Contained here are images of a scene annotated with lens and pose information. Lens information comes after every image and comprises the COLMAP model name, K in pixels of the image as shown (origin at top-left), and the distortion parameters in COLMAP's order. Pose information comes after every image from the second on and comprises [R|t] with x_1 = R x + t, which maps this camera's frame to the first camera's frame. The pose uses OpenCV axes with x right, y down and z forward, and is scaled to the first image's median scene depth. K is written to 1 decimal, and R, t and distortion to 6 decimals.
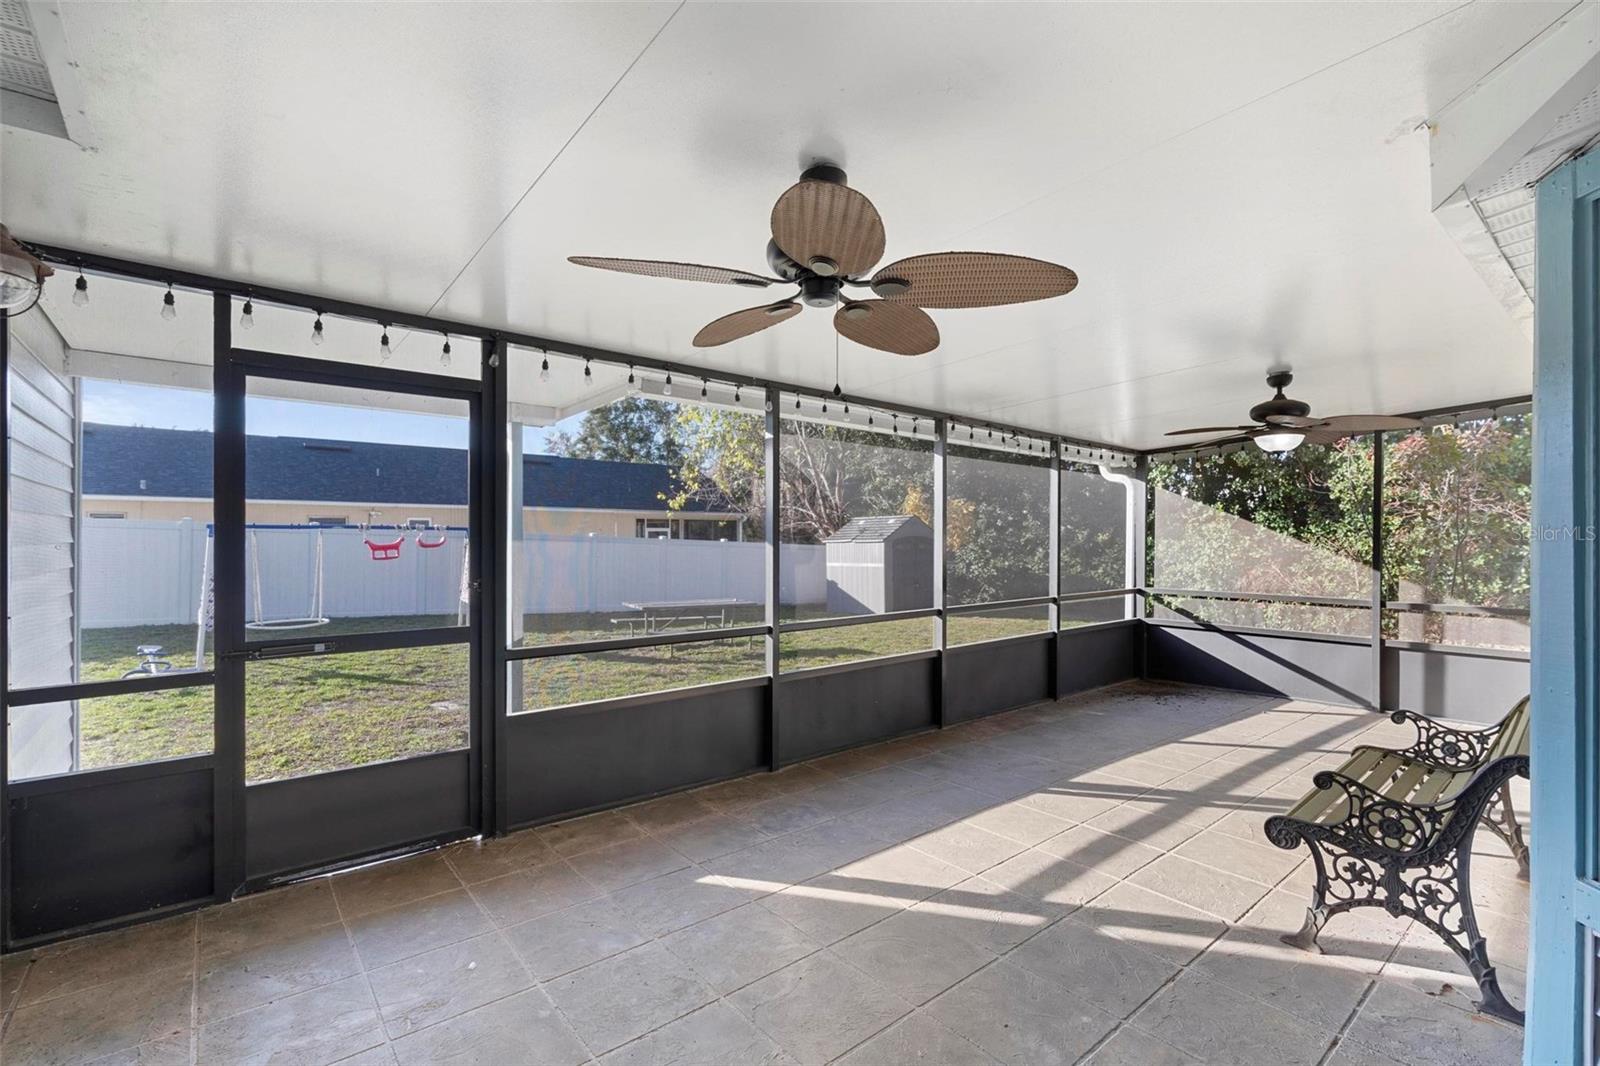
lens RADIAL K [[722.3, 0, 801.6], [0, 722.3, 531.9], [0, 0, 1]] dist [-0.003552, -0.000307]
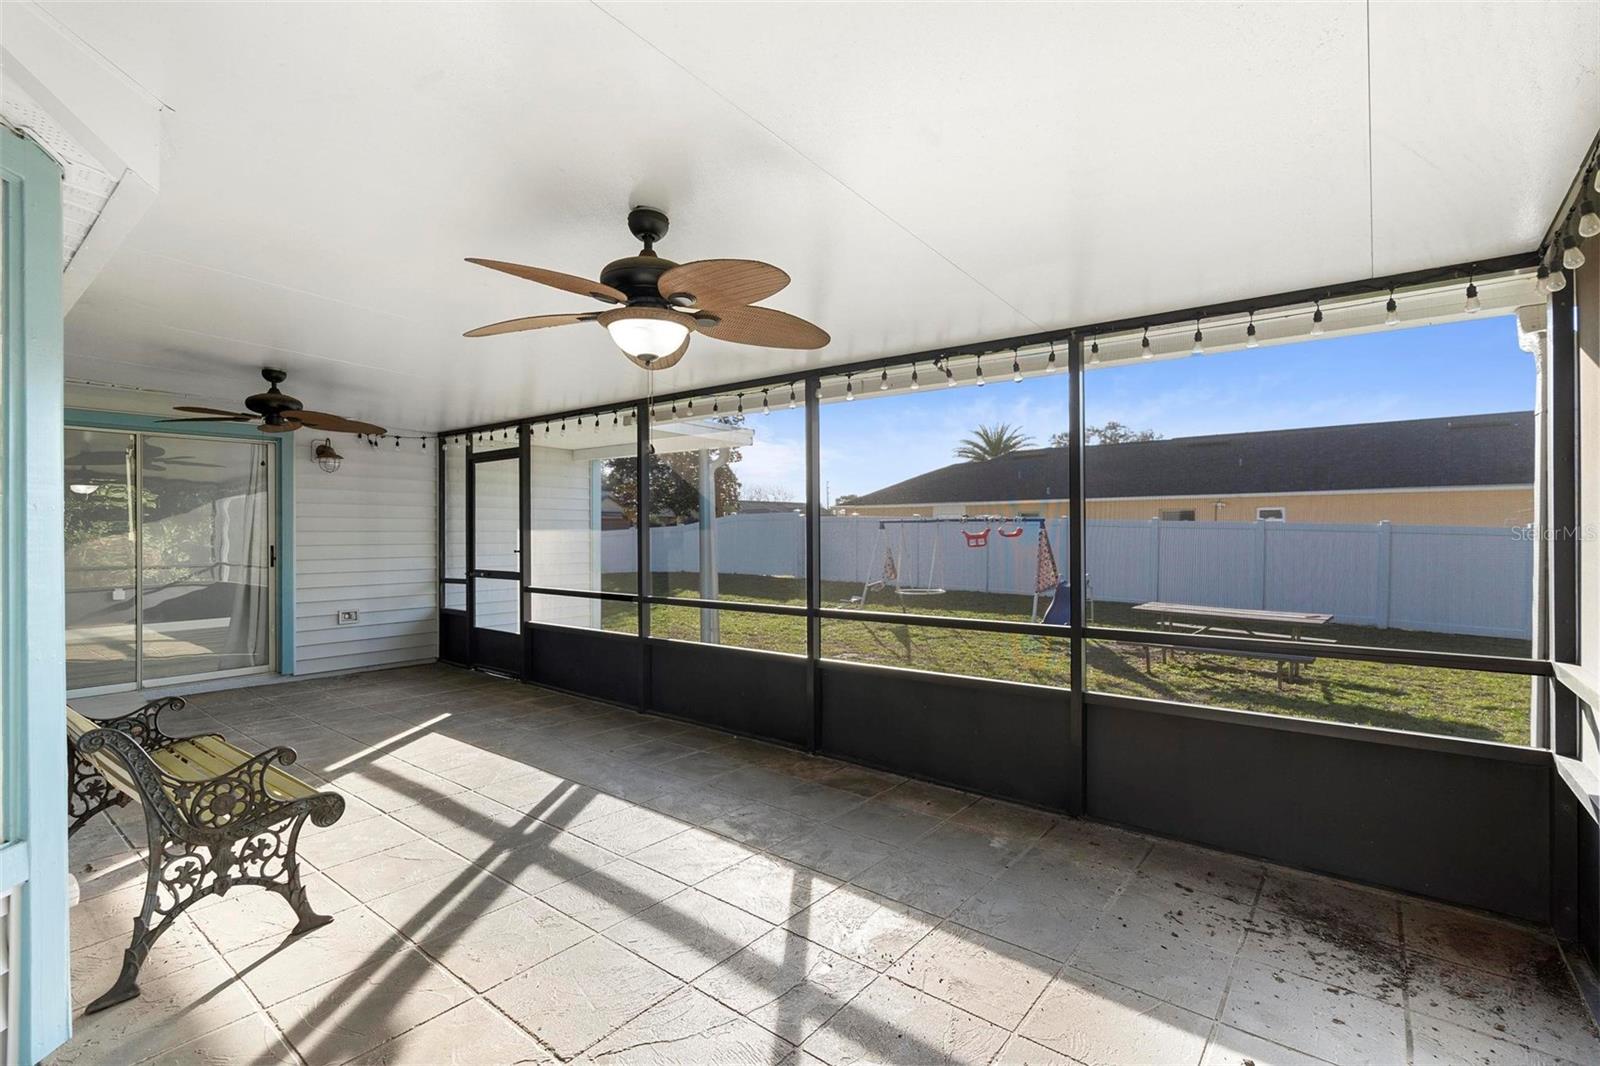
lens RADIAL K [[722.3, 0, 801.6], [0, 722.3, 531.9], [0, 0, 1]] dist [-0.003552, -0.000307]
pose [[0.213360, -0.001496, -0.976973, 1.339380], [0.010479, 0.999945, 0.000758, 0.021638], [0.976918, -0.010399, 0.213364, 1.091120]]
